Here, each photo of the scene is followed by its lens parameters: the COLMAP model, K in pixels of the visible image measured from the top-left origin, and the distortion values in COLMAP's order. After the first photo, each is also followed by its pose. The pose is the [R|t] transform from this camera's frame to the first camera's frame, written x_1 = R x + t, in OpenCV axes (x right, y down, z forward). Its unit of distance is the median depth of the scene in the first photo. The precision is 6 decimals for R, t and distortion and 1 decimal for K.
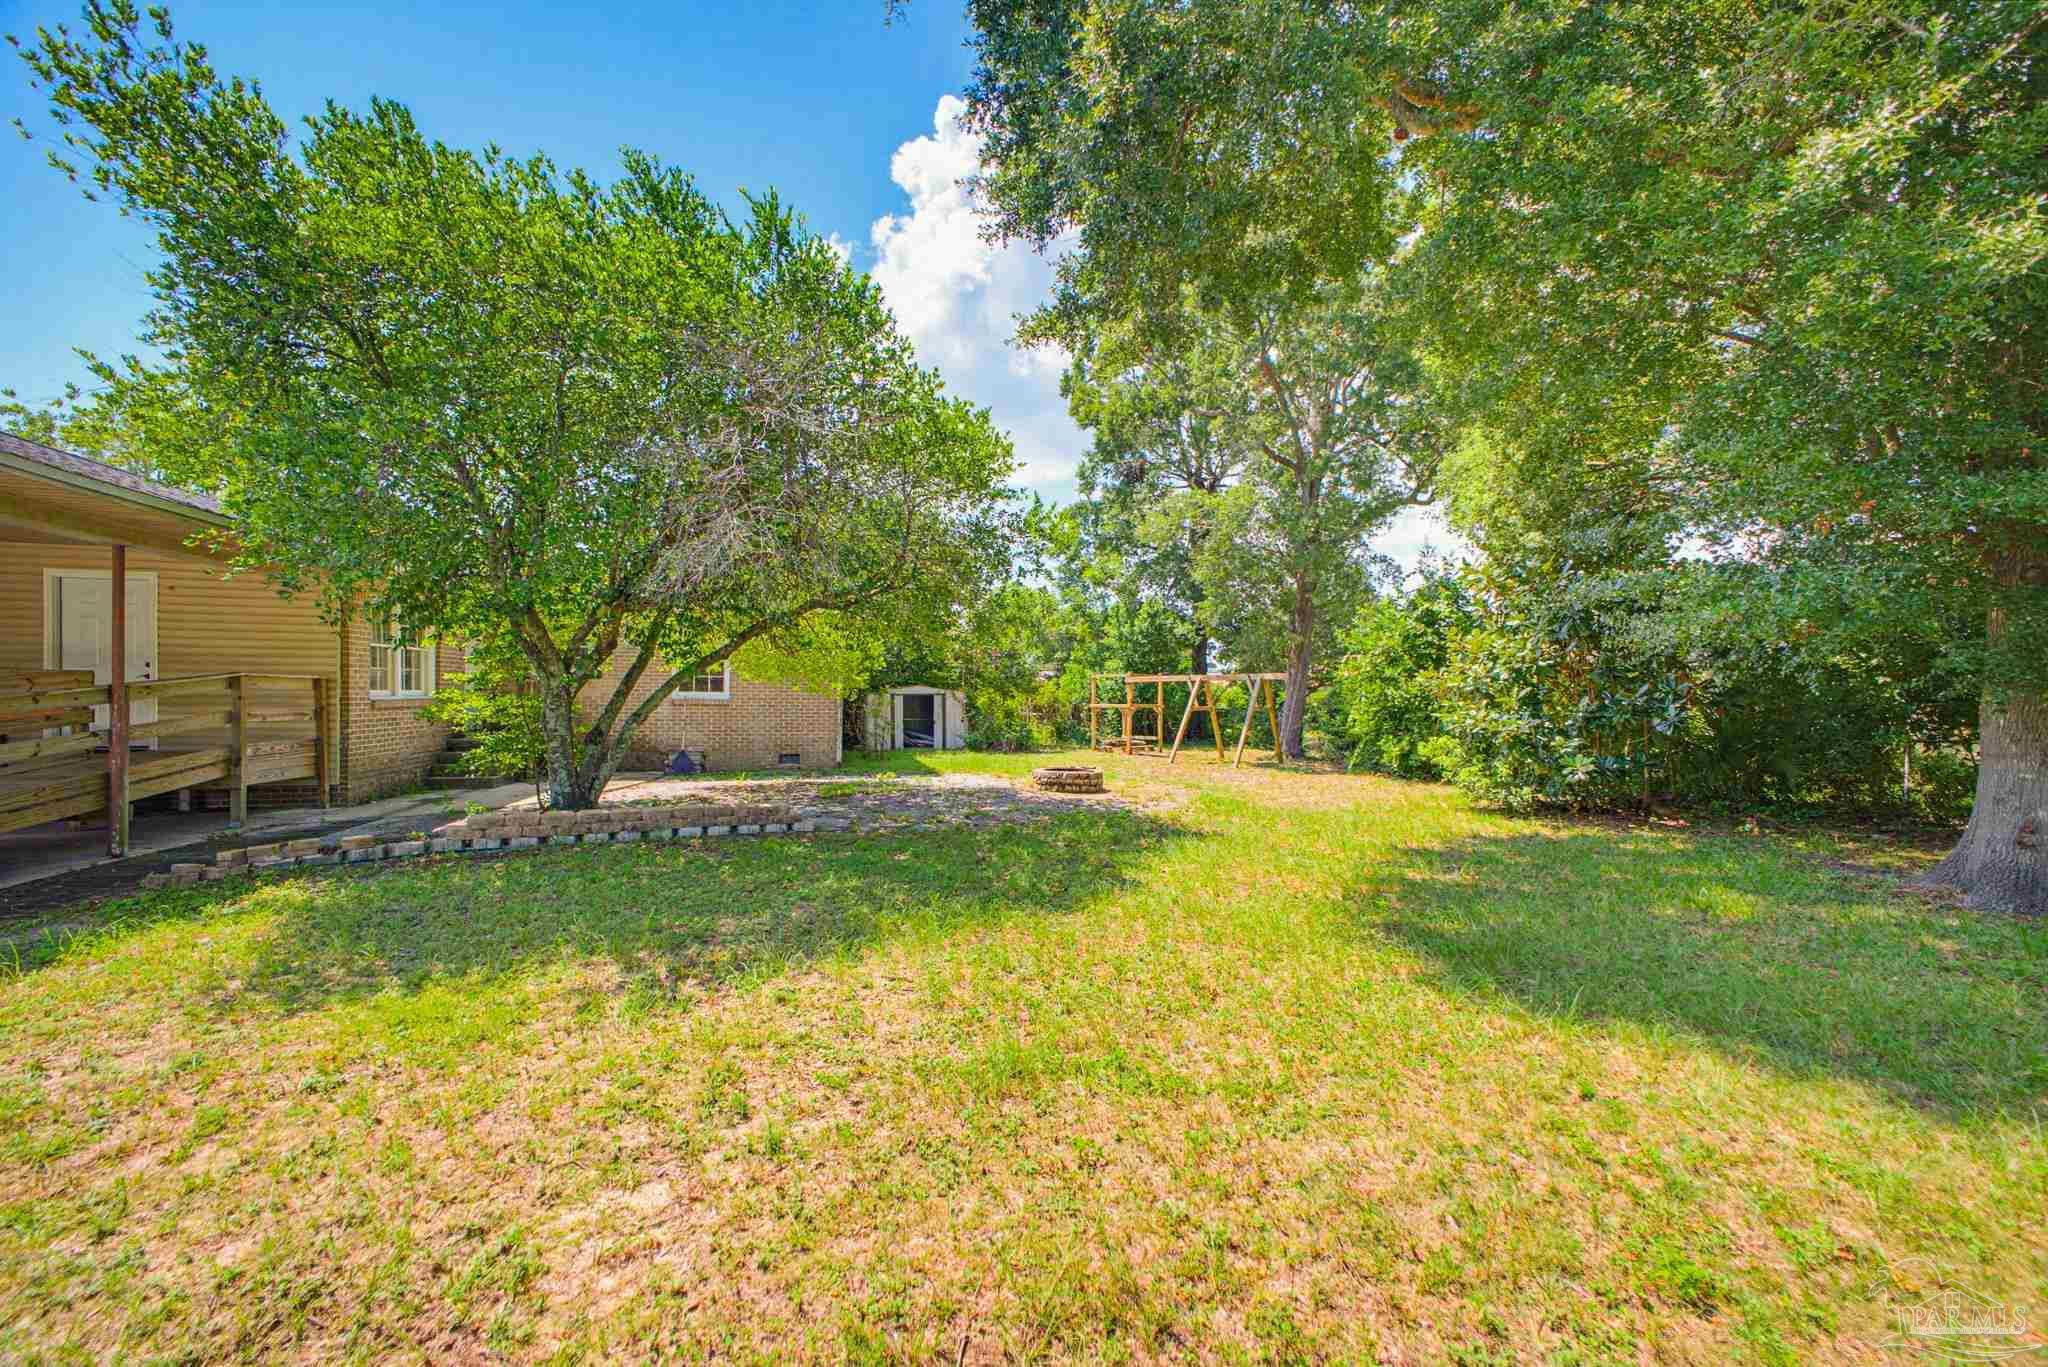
lens RADIAL K [[808.5, 0, 1024.5], [0, 808.5, 688.0], [0, 0, 1]] dist [0.002946, -0.000723]
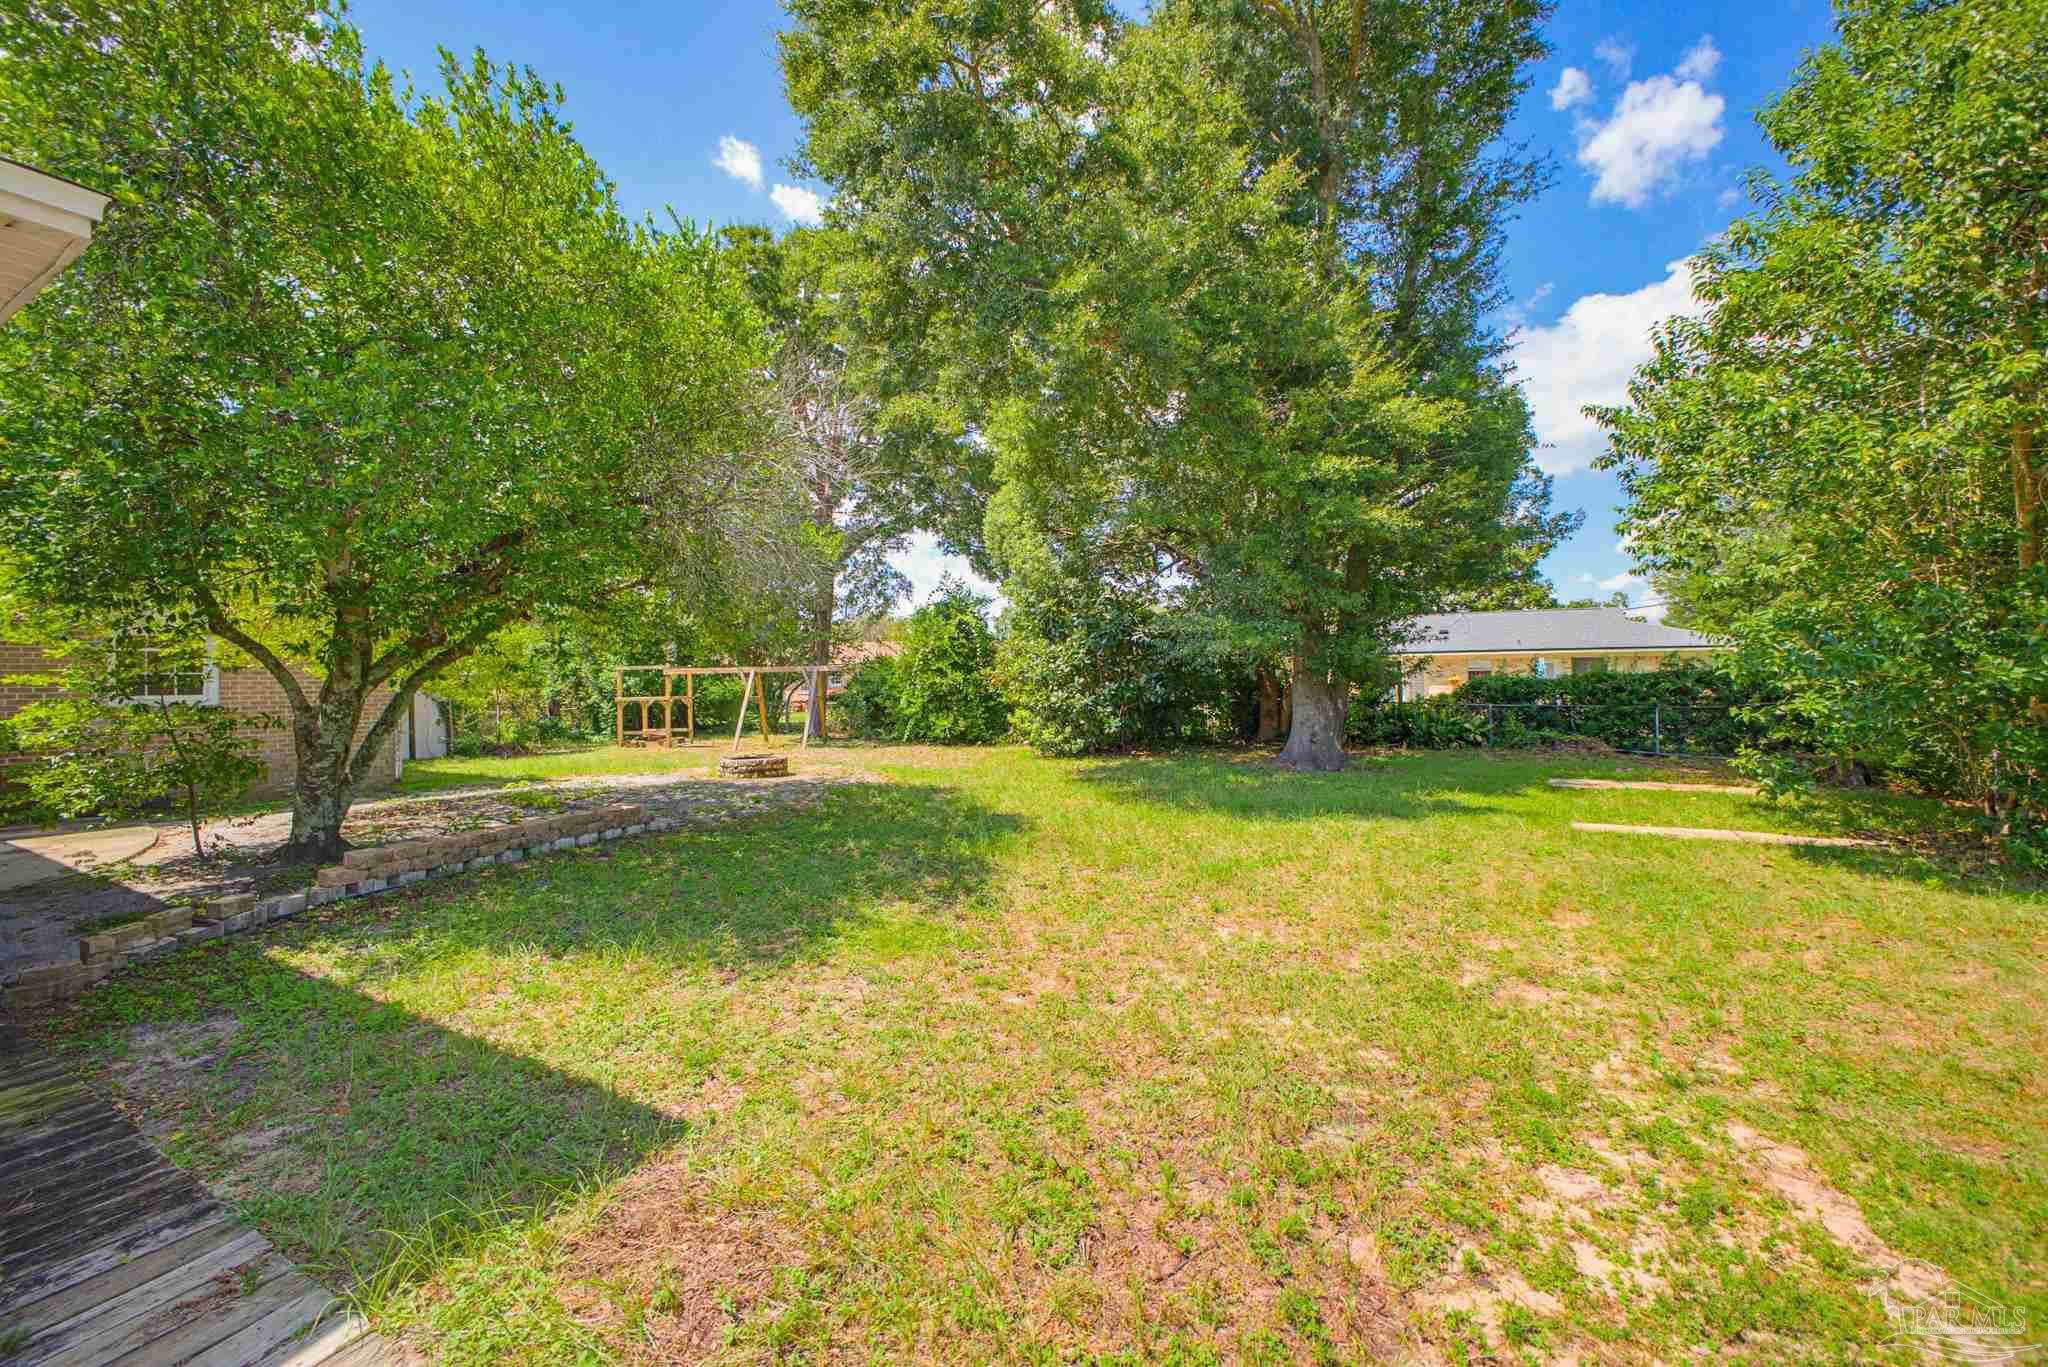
lens RADIAL K [[808.5, 0, 1022.2], [0, 808.5, 681.0], [0, 0, 1]] dist [0.002946, -0.000723]
pose [[0.692485, -0.014850, 0.721279, -0.446077], [0.011816, 0.999887, 0.009241, -0.005995], [-0.721335, 0.002124, 0.692583, -0.013670]]
